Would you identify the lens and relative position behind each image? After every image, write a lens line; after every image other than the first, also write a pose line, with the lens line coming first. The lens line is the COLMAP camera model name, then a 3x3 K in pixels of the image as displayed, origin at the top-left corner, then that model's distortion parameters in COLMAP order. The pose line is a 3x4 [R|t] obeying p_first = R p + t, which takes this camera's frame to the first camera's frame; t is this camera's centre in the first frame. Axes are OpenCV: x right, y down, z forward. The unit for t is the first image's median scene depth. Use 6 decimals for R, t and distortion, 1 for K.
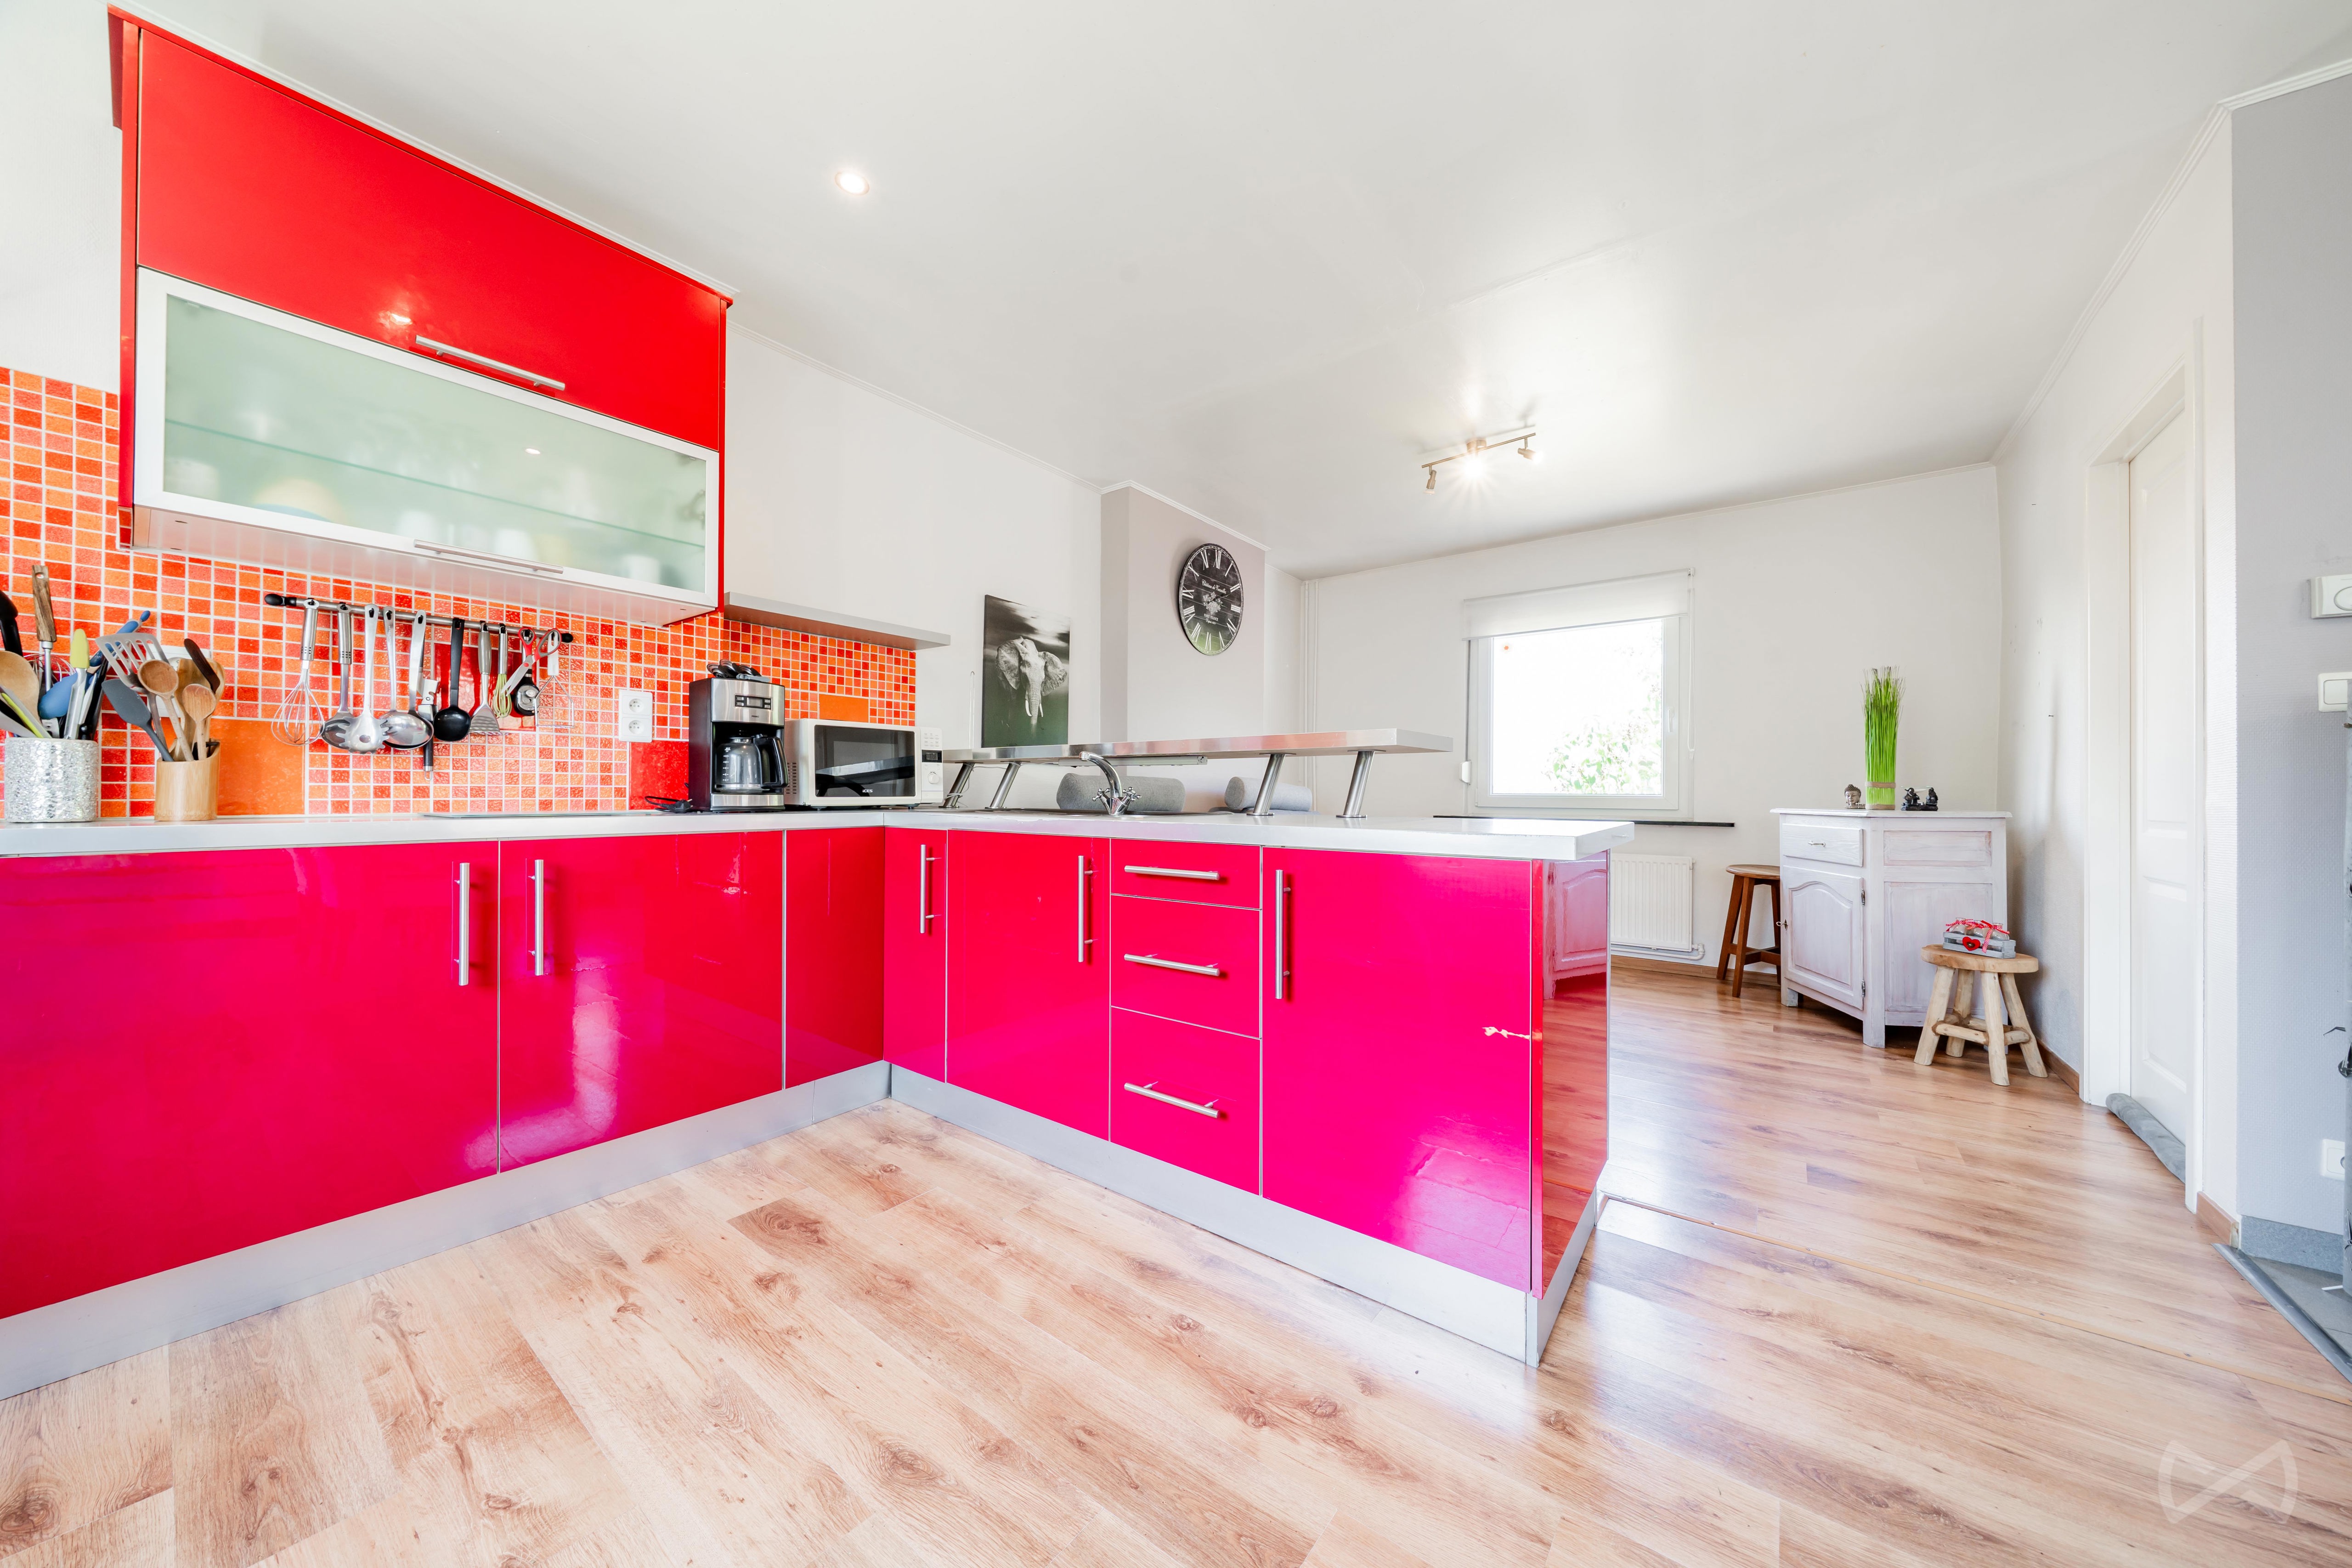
lens RADIAL K [[798.6, 0, 1168.4], [0, 798.6, 789.8], [0, 0, 1]] dist [-0.002412, -0.001595]
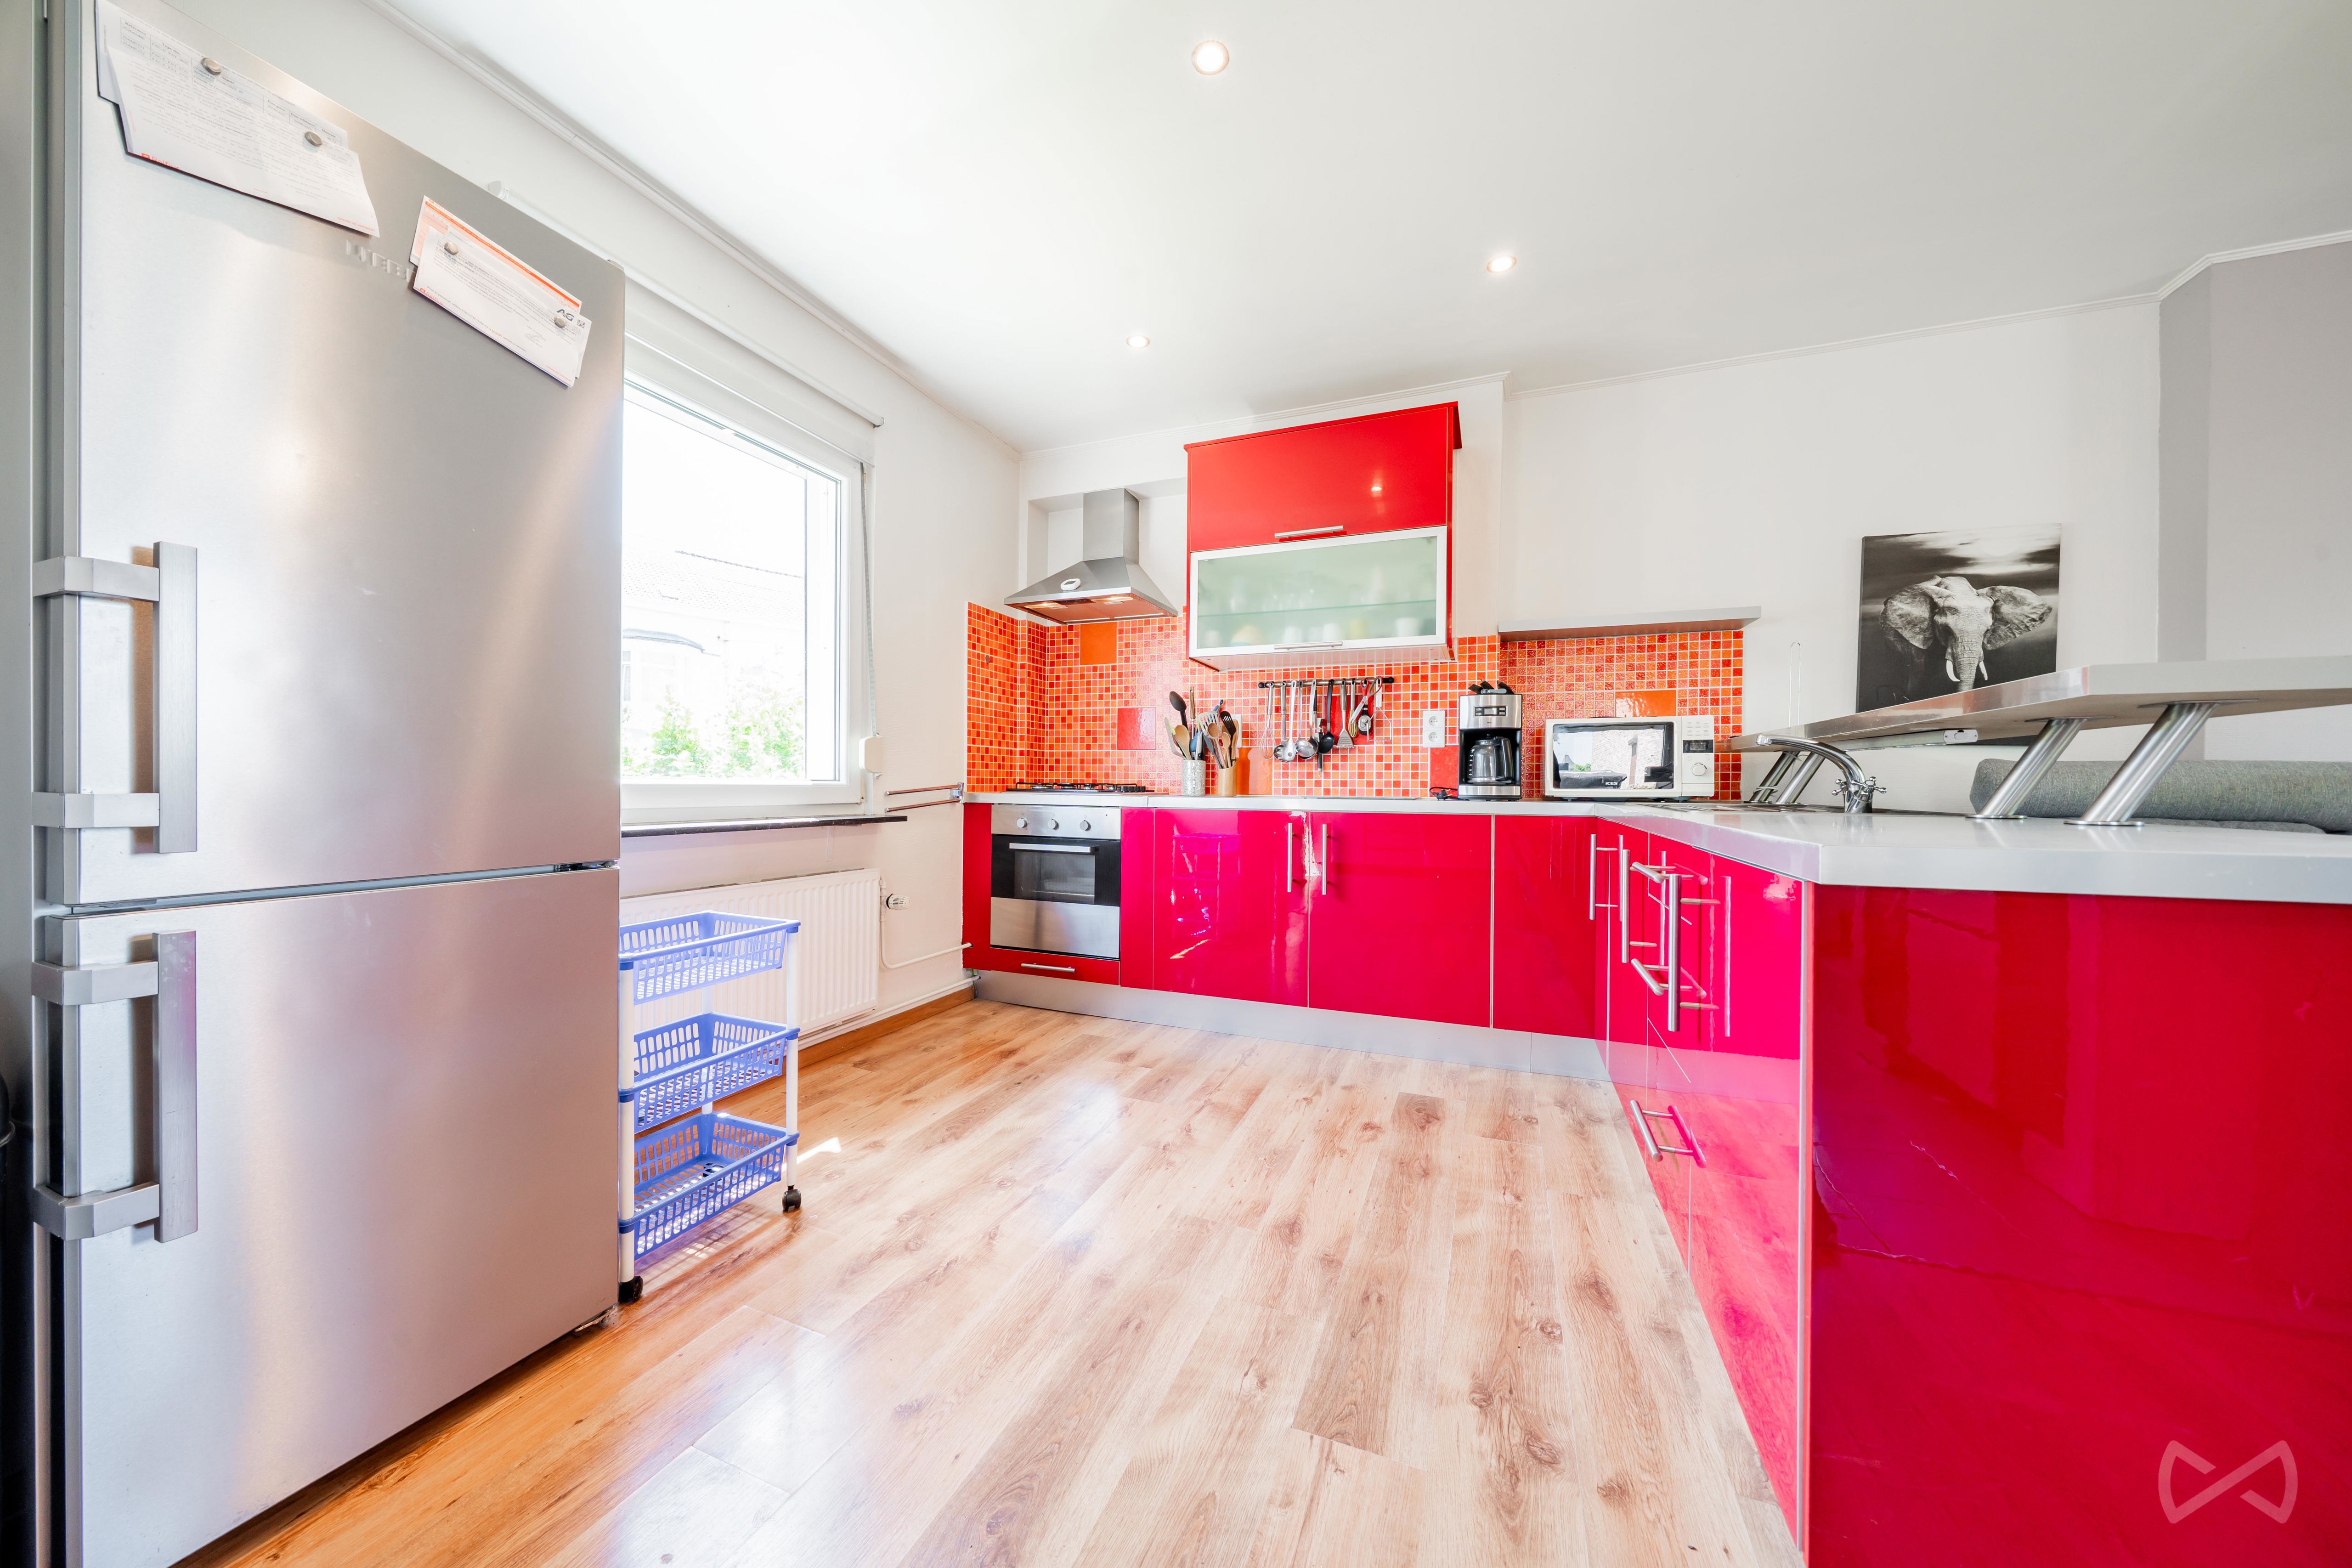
lens RADIAL K [[798.6, 0, 1168.4], [0, 798.6, 789.8], [0, 0, 1]] dist [-0.002412, -0.001595]
pose [[0.265338, 0.005312, -0.964141, 0.553727], [-0.003684, 0.999983, 0.004496, 0.008474], [0.964149, 0.002359, 0.265353, 0.198718]]
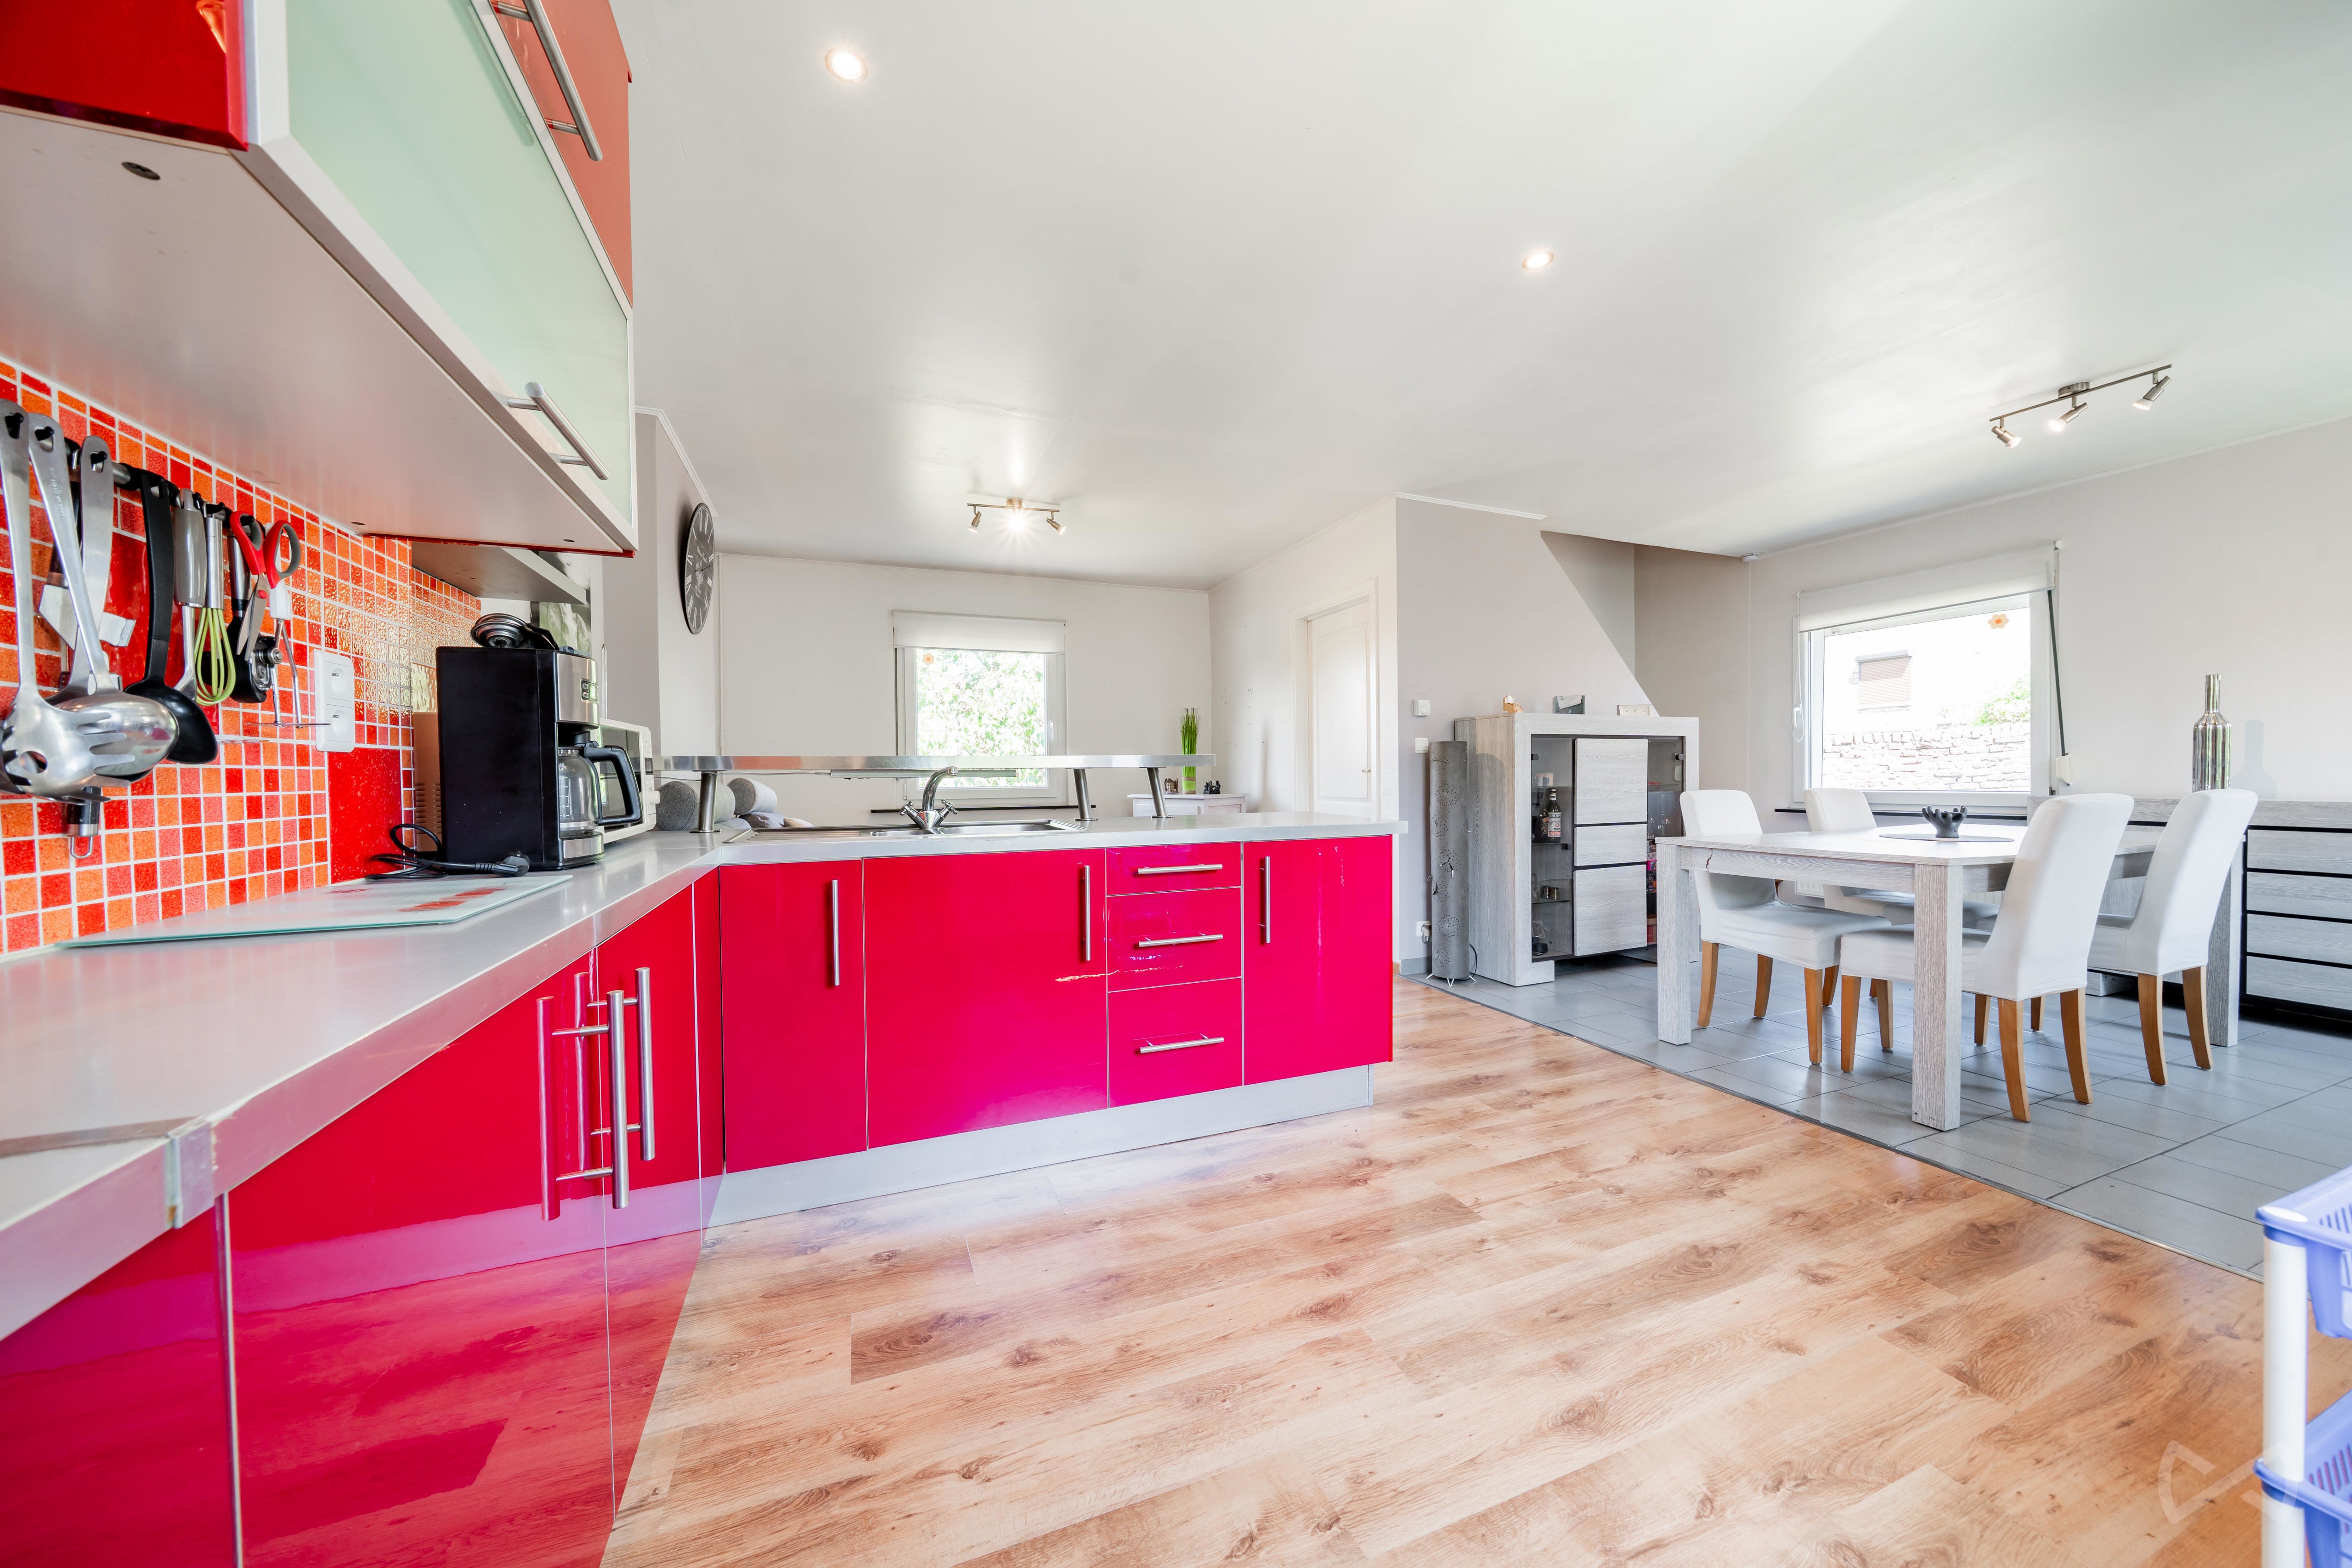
lens RADIAL K [[798.6, 0, 1168.4], [0, 798.6, 789.8], [0, 0, 1]] dist [-0.002412, -0.001595]
pose [[0.514019, -0.028545, 0.857304, -0.856577], [0.009684, 0.999576, 0.027476, -0.045751], [-0.857724, -0.005821, 0.514077, 0.279463]]
